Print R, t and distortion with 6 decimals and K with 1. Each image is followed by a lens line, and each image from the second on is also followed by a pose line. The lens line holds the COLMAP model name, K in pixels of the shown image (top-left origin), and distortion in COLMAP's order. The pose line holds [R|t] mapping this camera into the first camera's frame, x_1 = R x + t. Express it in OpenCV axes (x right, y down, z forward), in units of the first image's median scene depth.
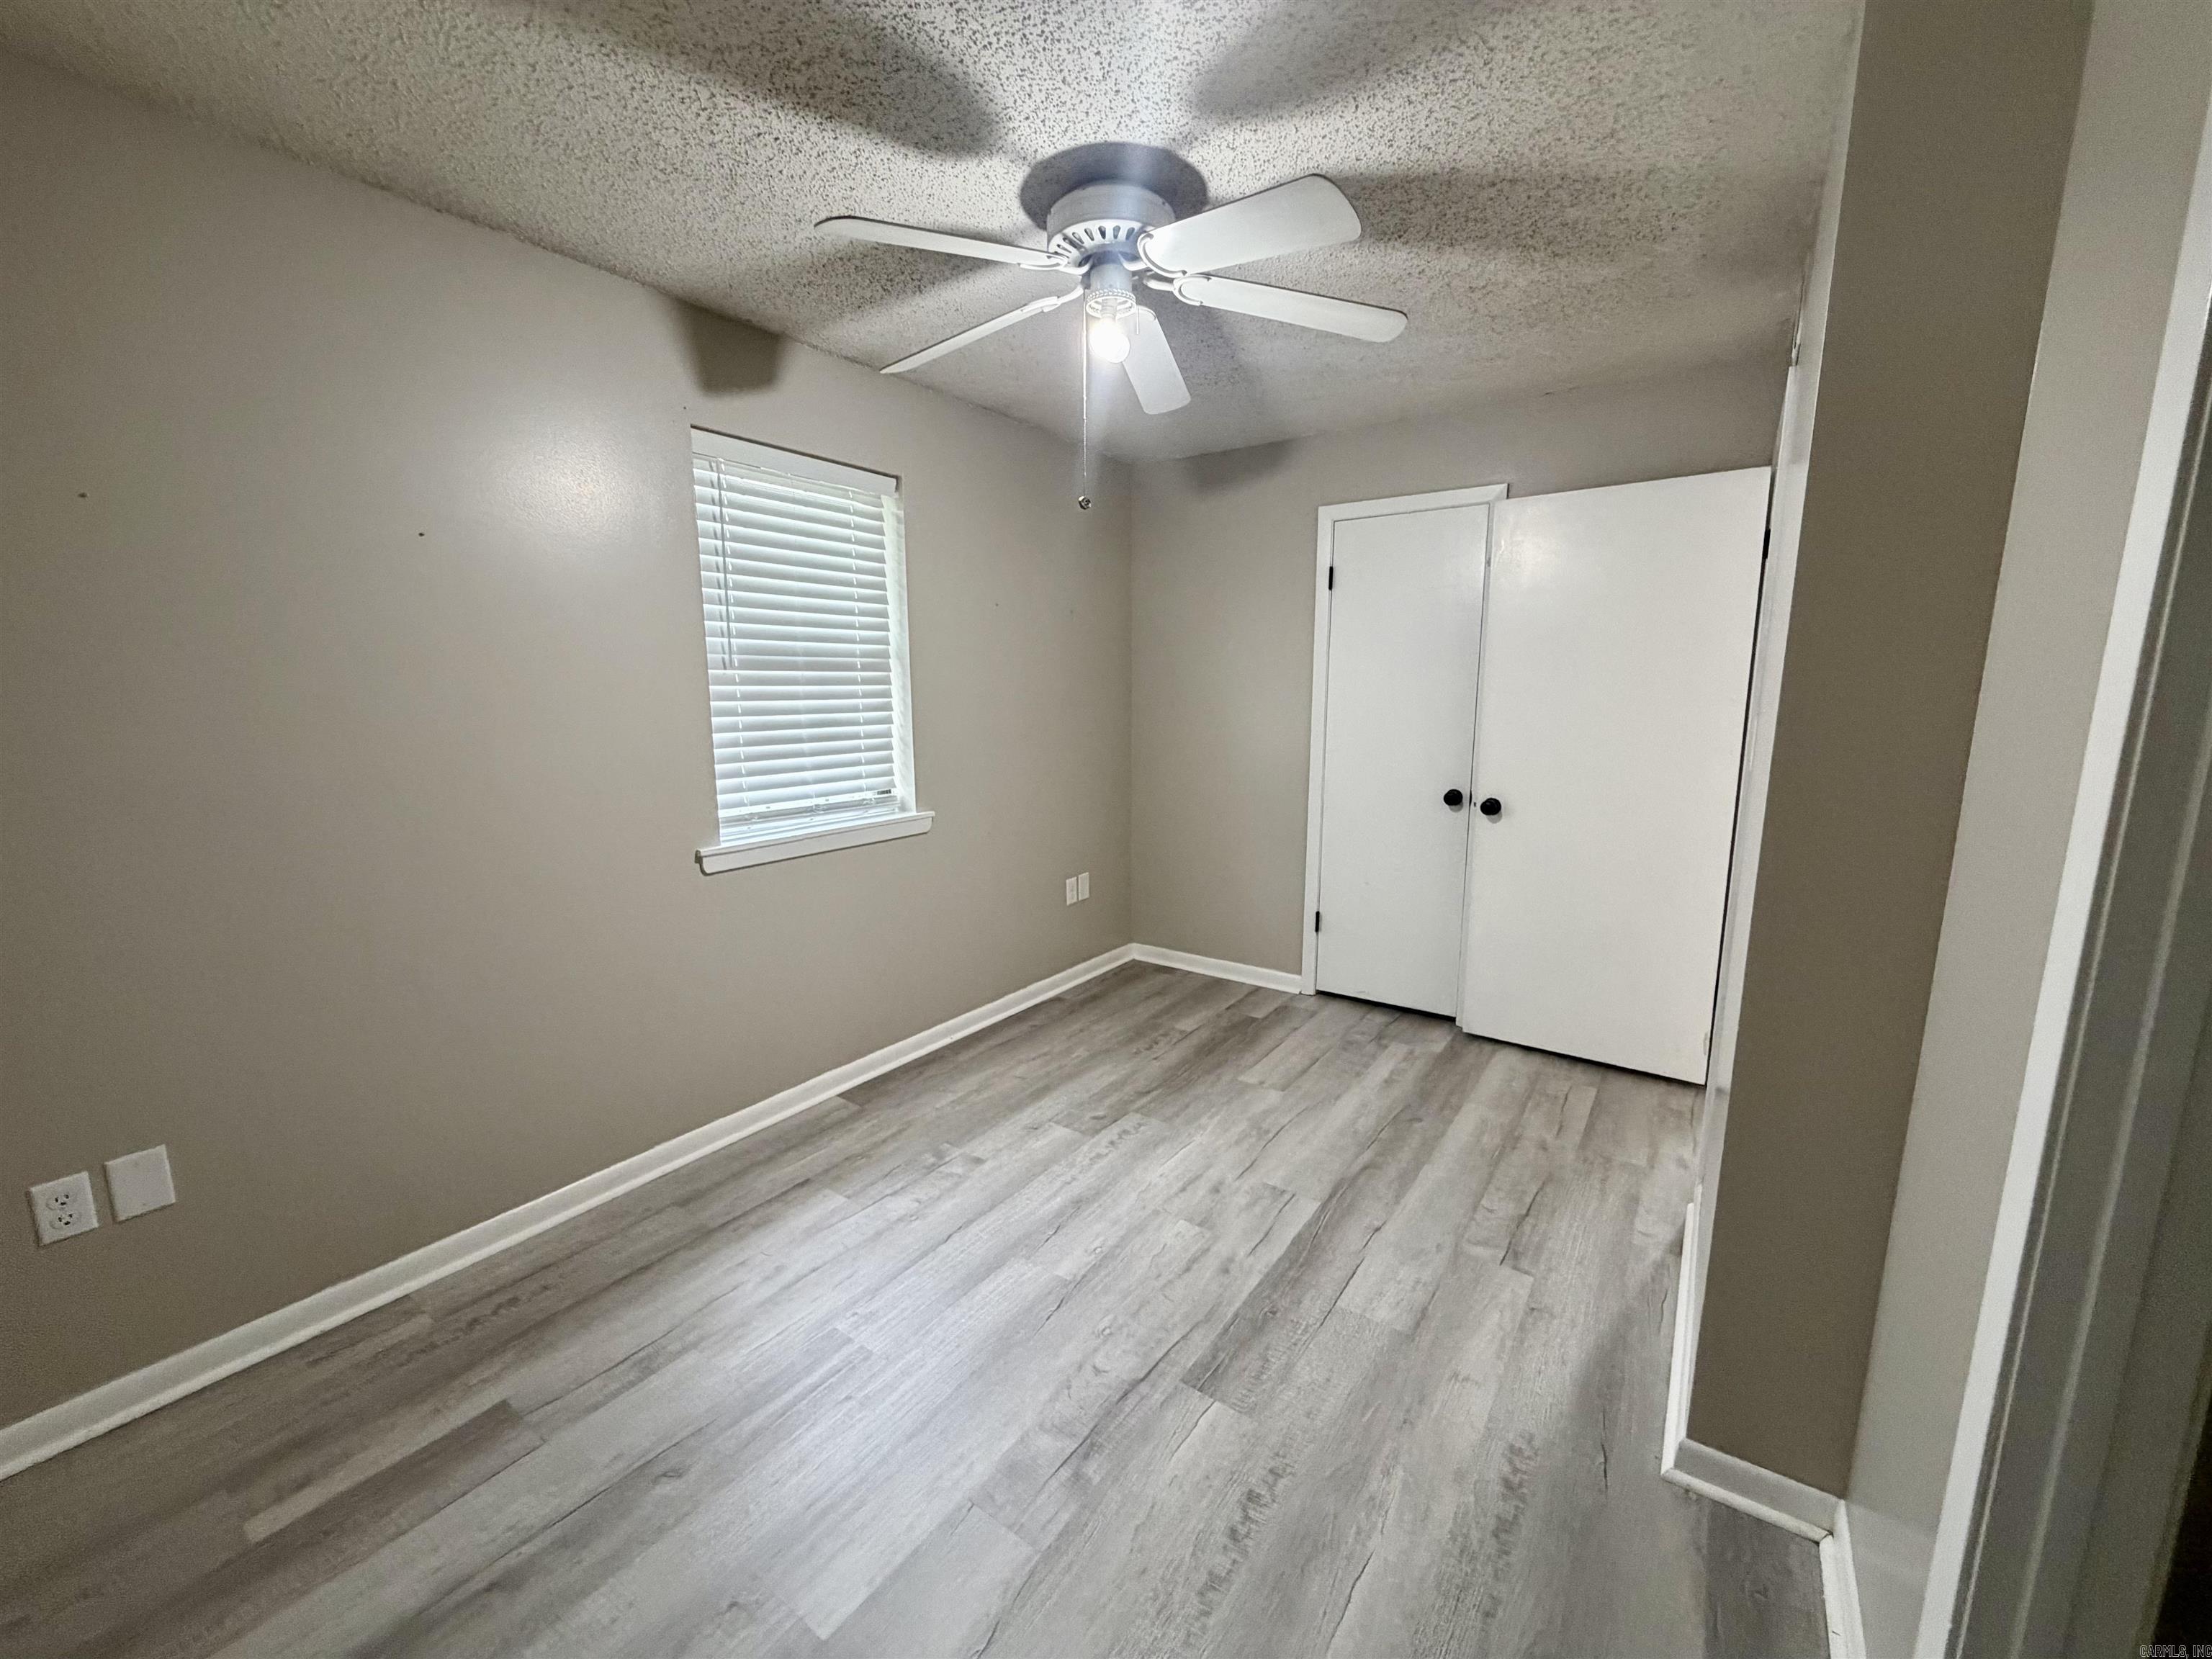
lens RADIAL K [[883.3, 0, 1100.1], [0, 883.3, 831.9], [0, 0, 1]] dist [0.003592, -0.001314]
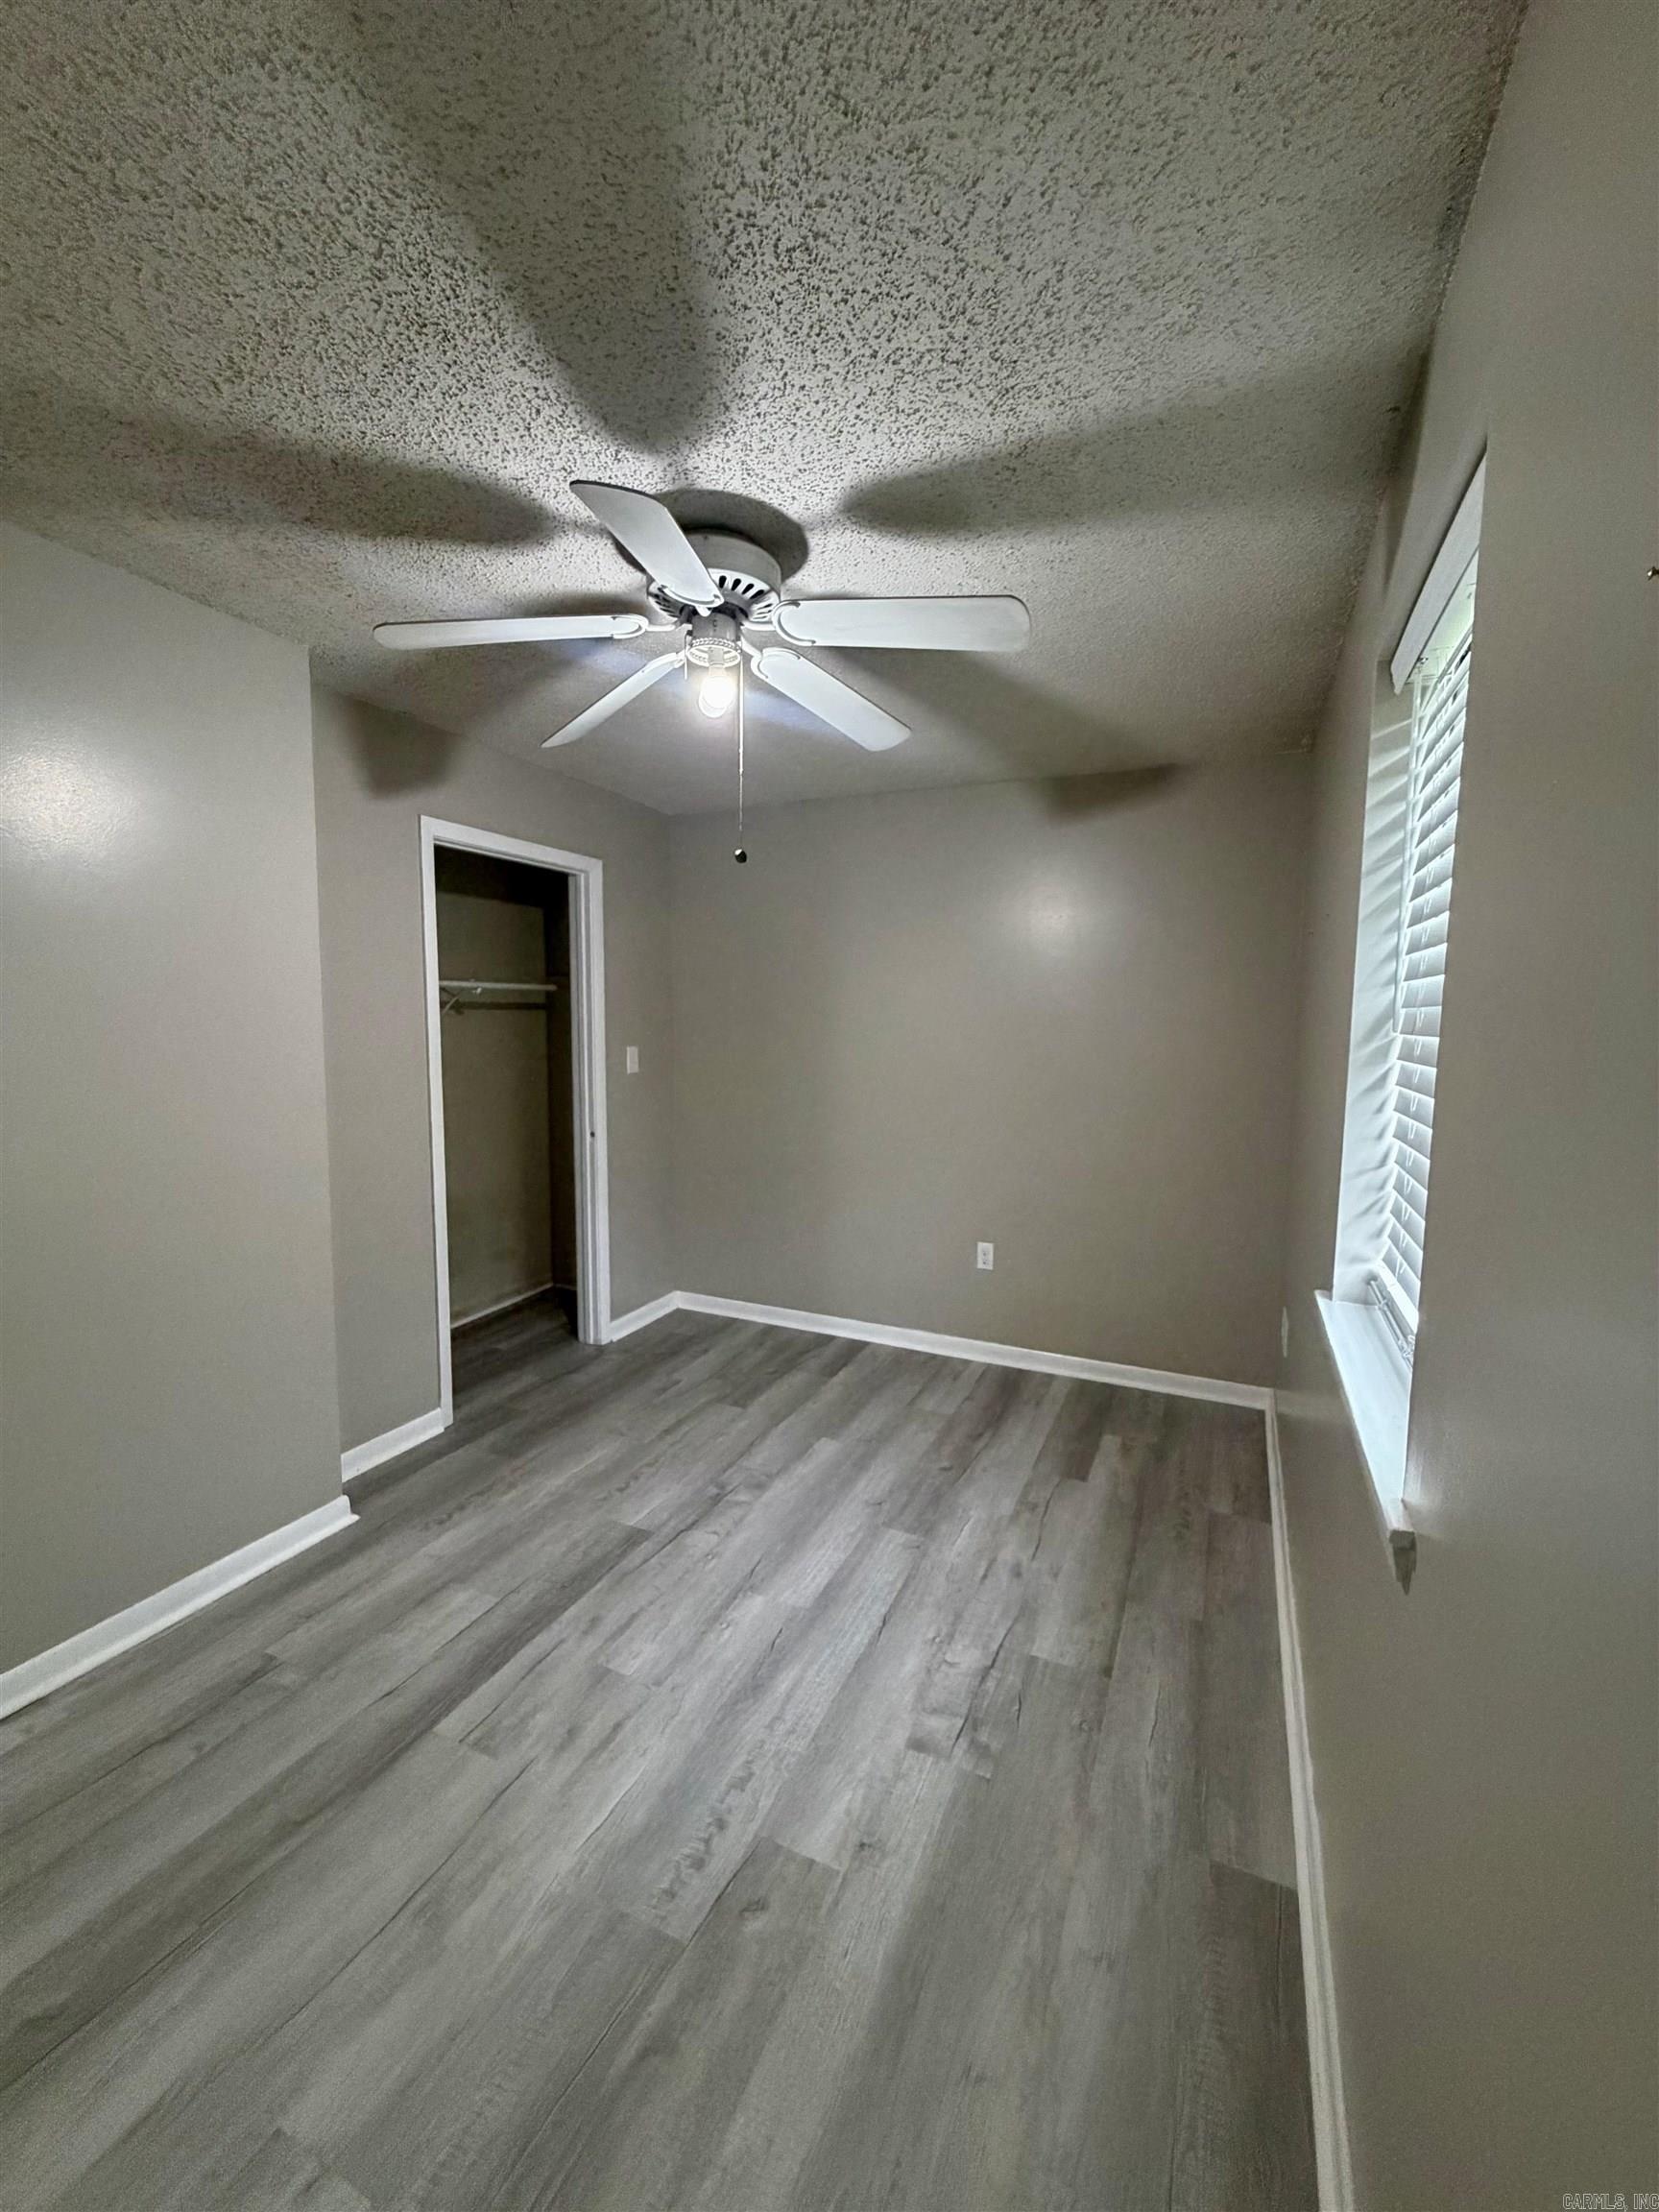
lens RADIAL K [[883.3, 0, 829.1], [0, 883.3, 1099.0], [0, 0, 1]] dist [0.003592, -0.001314]
pose [[-0.982758, 0.005792, -0.184807, 0.054744], [-0.041417, 0.967215, 0.250557, -0.292849], [0.180199, 0.253891, -0.950299, 1.610440]]
